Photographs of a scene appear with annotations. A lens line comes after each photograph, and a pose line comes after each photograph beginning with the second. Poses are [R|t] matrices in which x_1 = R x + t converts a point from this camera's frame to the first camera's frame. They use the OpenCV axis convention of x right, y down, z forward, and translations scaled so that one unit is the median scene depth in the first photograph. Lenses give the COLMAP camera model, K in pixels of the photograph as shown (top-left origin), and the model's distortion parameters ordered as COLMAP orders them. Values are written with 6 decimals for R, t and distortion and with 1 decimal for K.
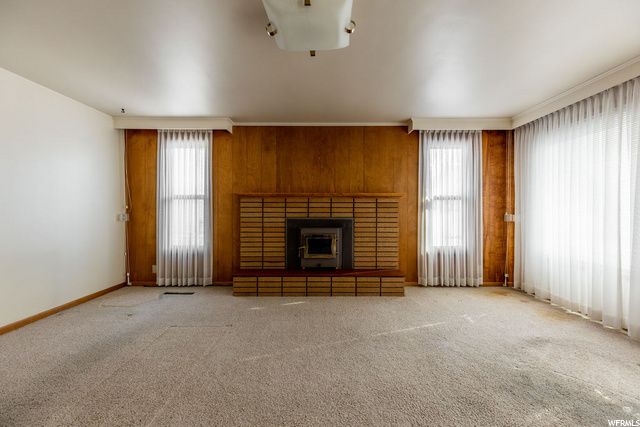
lens RADIAL K [[293.1, 0, 326.1], [0, 293.1, 211.5], [0, 0, 1]] dist [0.010085, -0.001836]
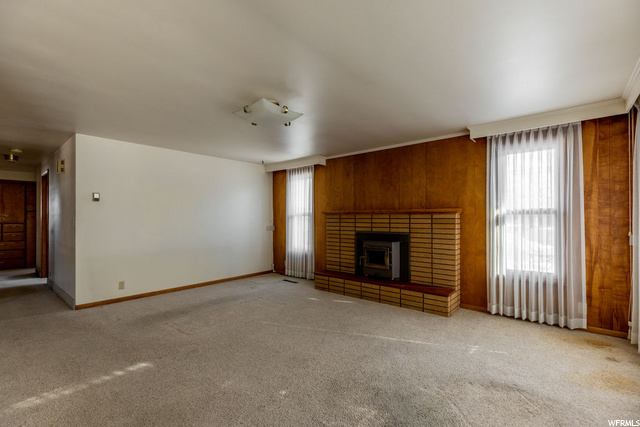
lens RADIAL K [[293.1, 0, 320.3], [0, 293.1, 215.5], [0, 0, 1]] dist [0.010085, -0.001836]
pose [[0.754922, -0.008435, -0.655760, 0.525115], [-0.004377, 0.999830, -0.017900, -0.020226], [0.655799, 0.016383, 0.754757, 0.002101]]
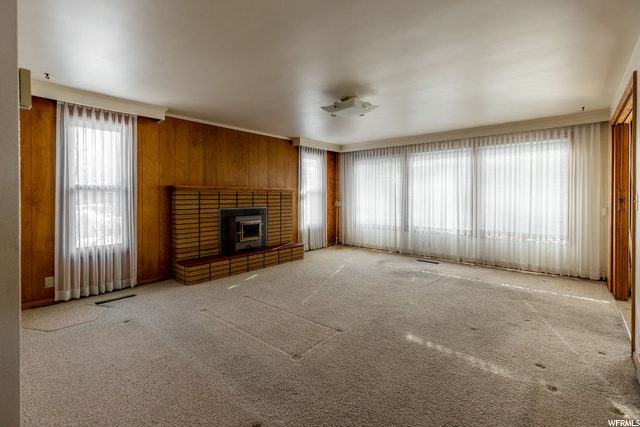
lens RADIAL K [[293.1, 0, 326.8], [0, 293.1, 199.5], [0, 0, 1]] dist [0.010085, -0.001836]
pose [[0.645524, -0.010761, 0.763664, -0.712771], [0.002388, 0.999924, 0.012073, -0.025972], [-0.763737, -0.005970, 0.645500, -0.042846]]
